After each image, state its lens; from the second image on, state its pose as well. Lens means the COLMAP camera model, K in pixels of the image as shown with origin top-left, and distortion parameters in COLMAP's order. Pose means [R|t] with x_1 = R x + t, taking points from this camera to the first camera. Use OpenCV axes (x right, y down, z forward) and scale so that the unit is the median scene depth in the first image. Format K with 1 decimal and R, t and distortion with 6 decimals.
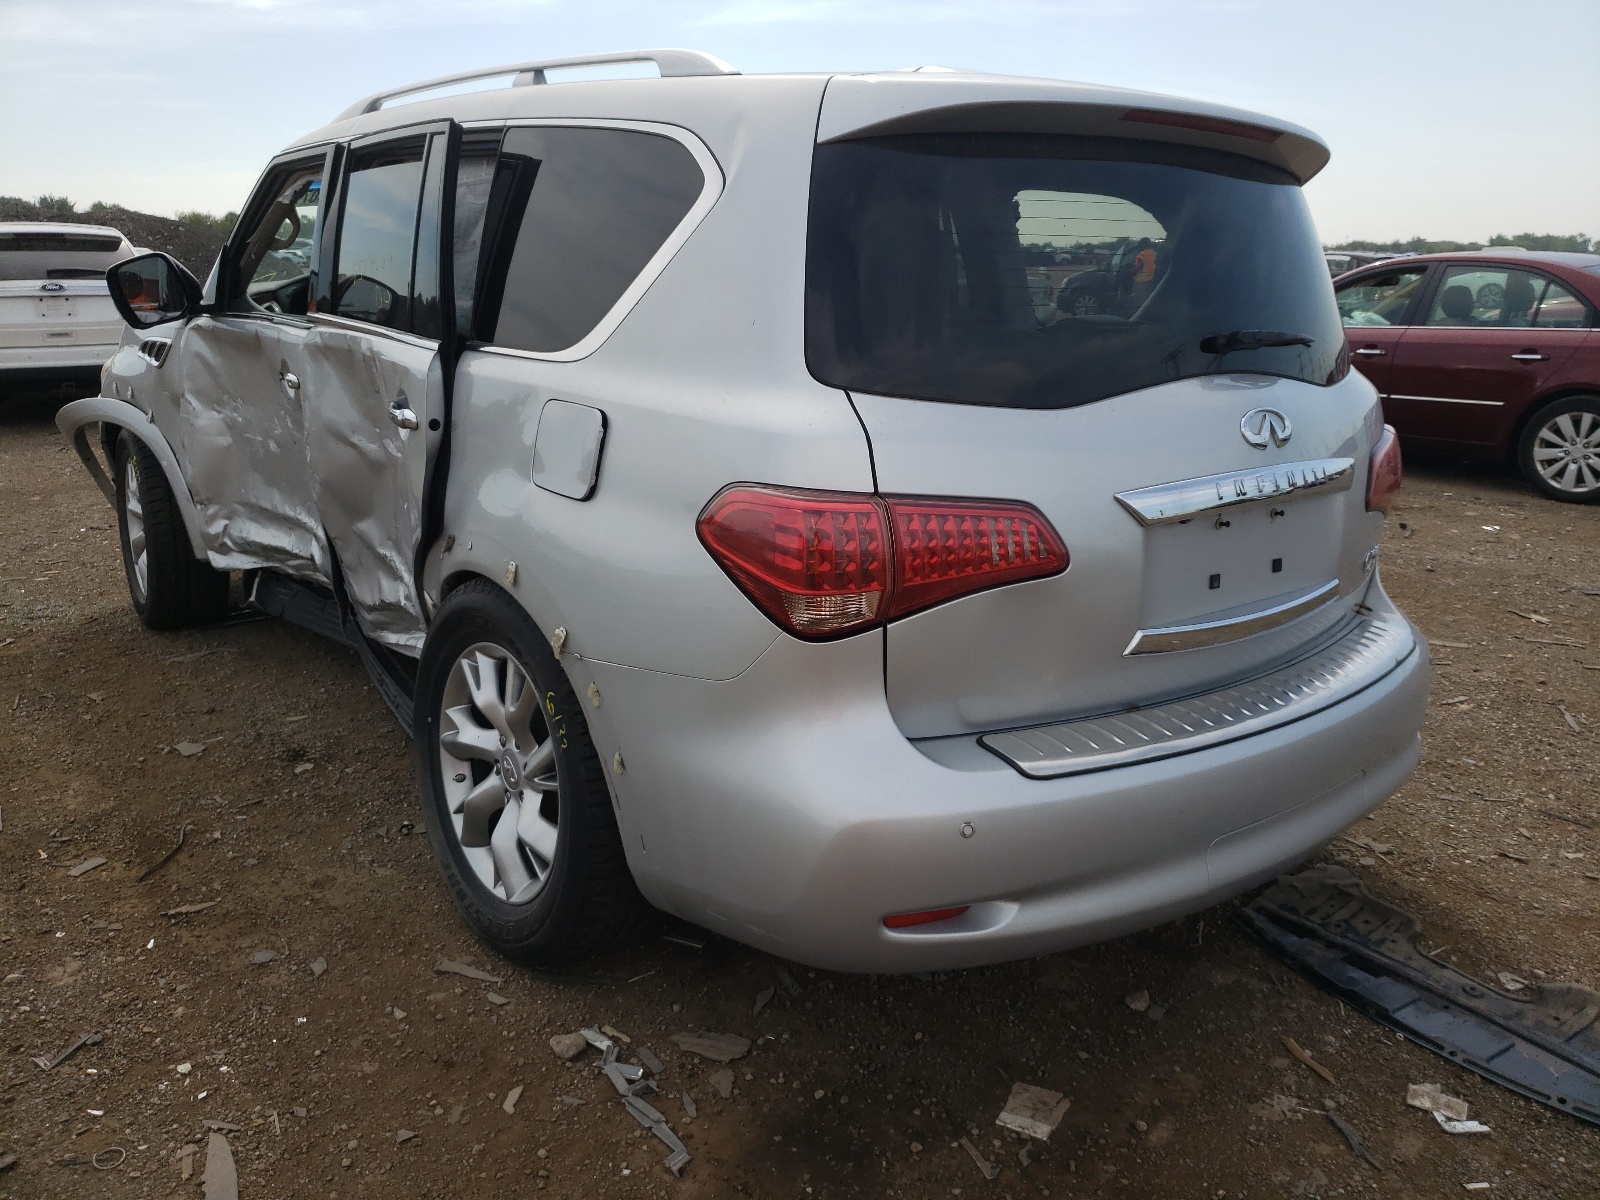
lens RADIAL K [[1195.0, 0, 823.2], [0, 1195.0, 599.9], [0, 0, 1]] dist [0.003472, -0.001936]
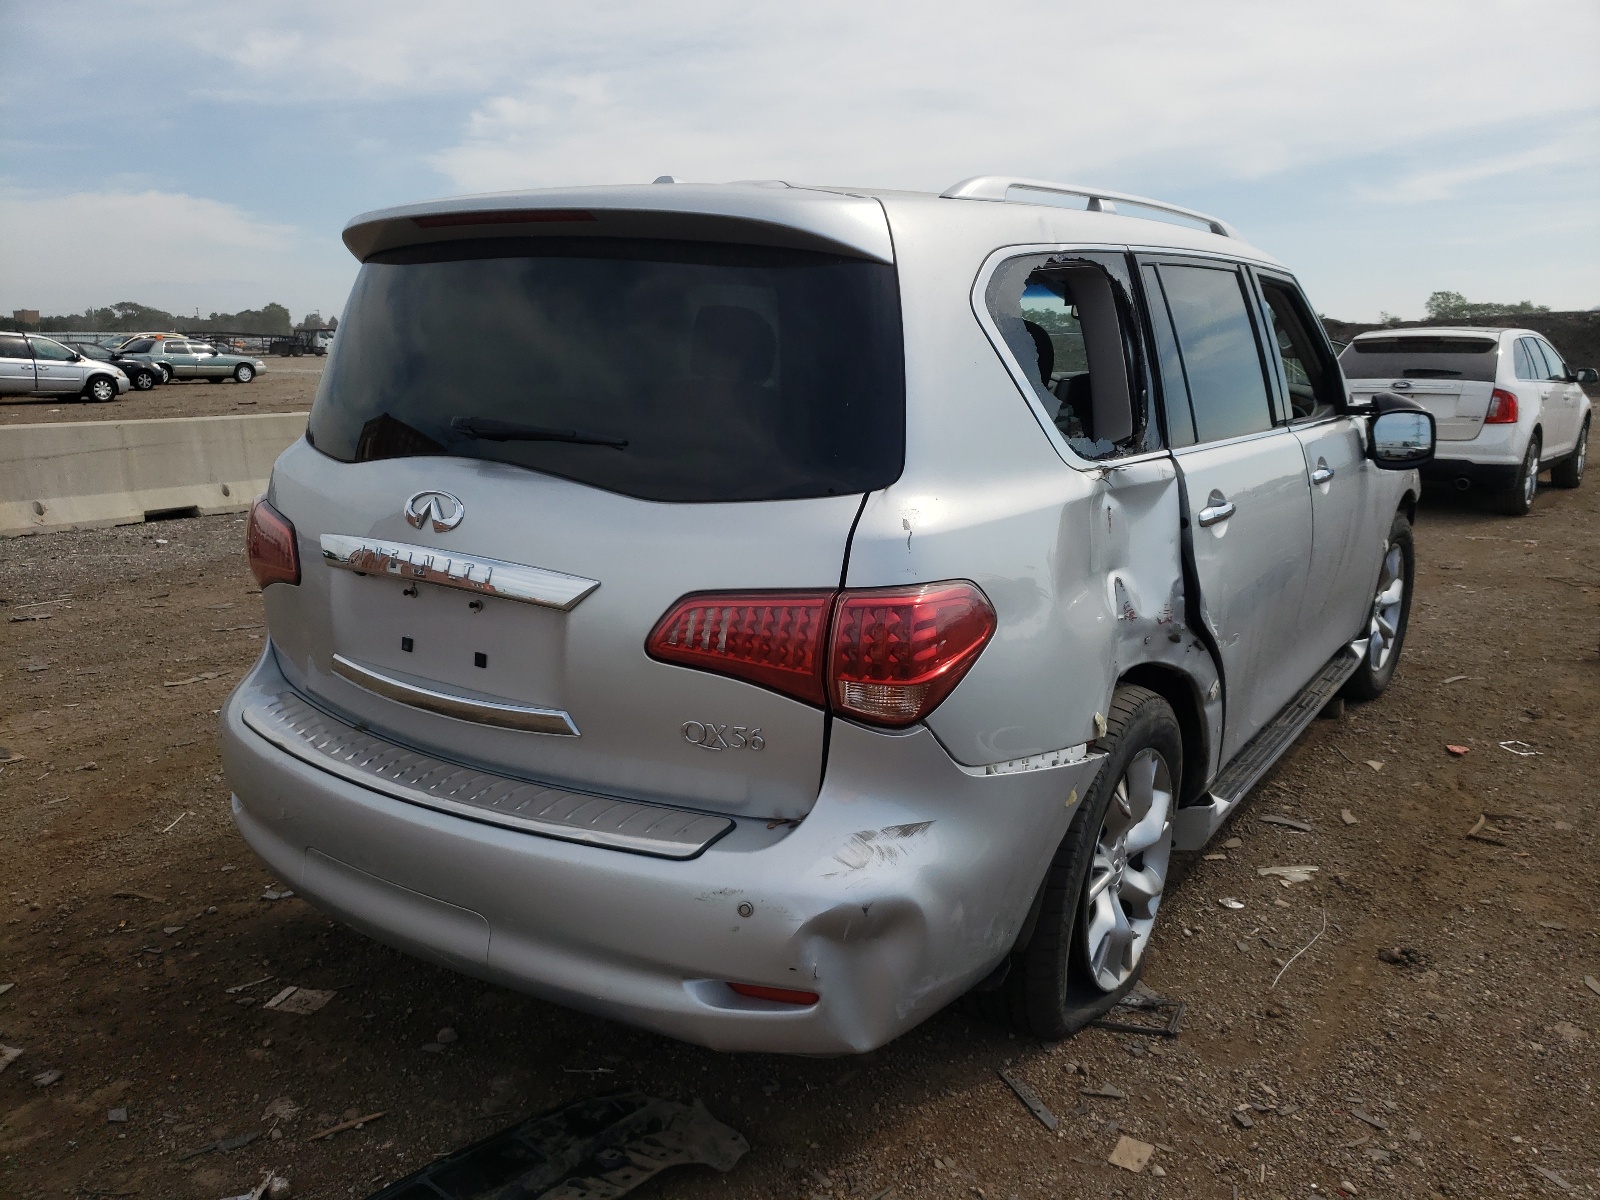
lens RADIAL K [[1195.0, 0, 823.2], [0, 1195.0, 599.9], [0, 0, 1]] dist [0.003472, -0.001936]
pose [[0.310353, 0.180659, -0.933297, 1.060087], [-0.254584, 0.961709, 0.101501, -0.191779], [0.915897, 0.206101, 0.344463, 0.700511]]
